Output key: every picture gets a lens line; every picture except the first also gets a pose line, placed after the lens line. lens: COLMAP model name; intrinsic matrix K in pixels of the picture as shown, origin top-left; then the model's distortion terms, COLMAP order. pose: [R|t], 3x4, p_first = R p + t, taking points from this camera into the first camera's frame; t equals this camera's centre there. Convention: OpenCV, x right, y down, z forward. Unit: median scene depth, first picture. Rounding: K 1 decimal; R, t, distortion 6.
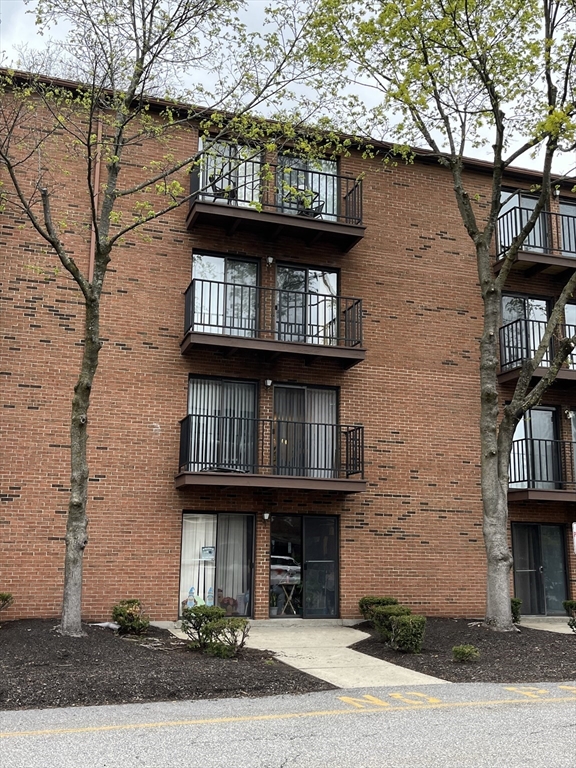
lens RADIAL K [[737.8, 0, 288.0], [0, 737.8, 384.0], [0, 0, 1]] dist [0.022387, 0.004560]
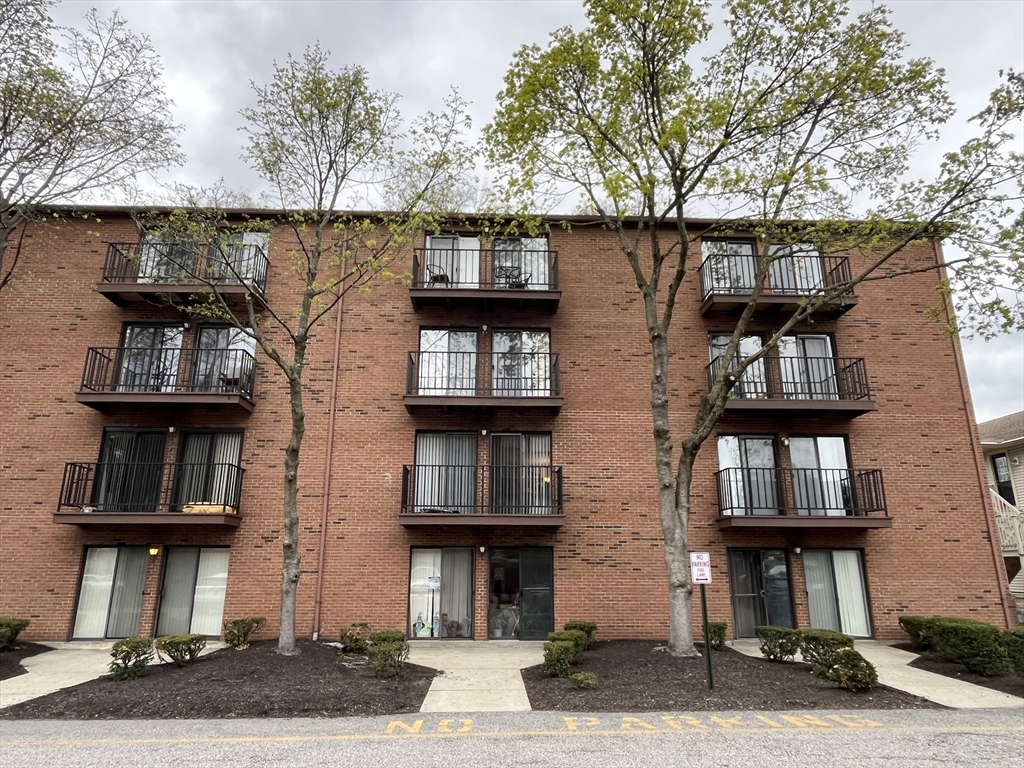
lens RADIAL K [[621.7, 0, 512.0], [0, 621.7, 384.0], [0, 0, 1]] dist [-0.006677, -0.000356]
pose [[0.964278, -0.088647, -0.249620, 0.268877], [0.071101, 0.994378, -0.078470, 0.002122], [0.255173, 0.057918, 0.965159, 0.059765]]
